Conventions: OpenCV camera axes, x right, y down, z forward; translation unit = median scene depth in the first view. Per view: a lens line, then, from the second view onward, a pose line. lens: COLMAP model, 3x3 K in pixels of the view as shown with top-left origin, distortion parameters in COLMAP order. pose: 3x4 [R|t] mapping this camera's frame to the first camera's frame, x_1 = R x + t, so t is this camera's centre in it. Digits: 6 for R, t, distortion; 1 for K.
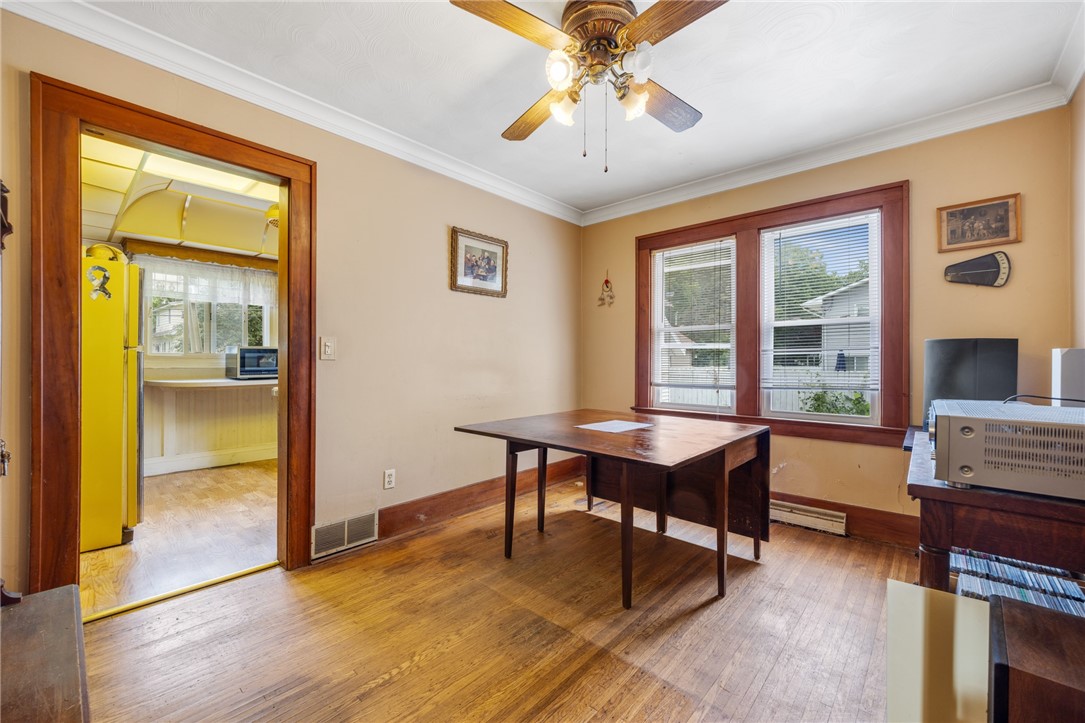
lens RADIAL K [[447.9, 0, 535.0], [0, 447.9, 361.0], [0, 0, 1]] dist [-0.002202, -0.000255]
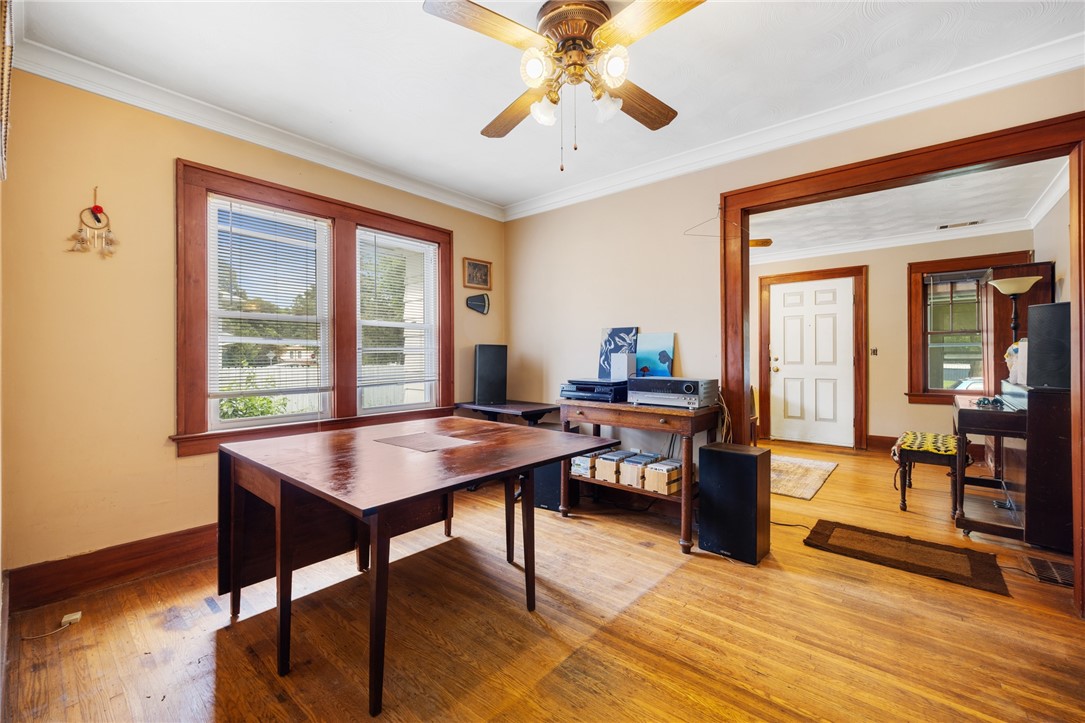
lens RADIAL K [[447.9, 0, 542.1], [0, 447.9, 353.9], [0, 0, 1]] dist [-0.002202, -0.000255]
pose [[-0.044459, 0.006352, 0.998991, -0.630526], [0.003067, 0.999976, -0.006221, -0.005066], [-0.999007, 0.002788, -0.044477, 0.819245]]
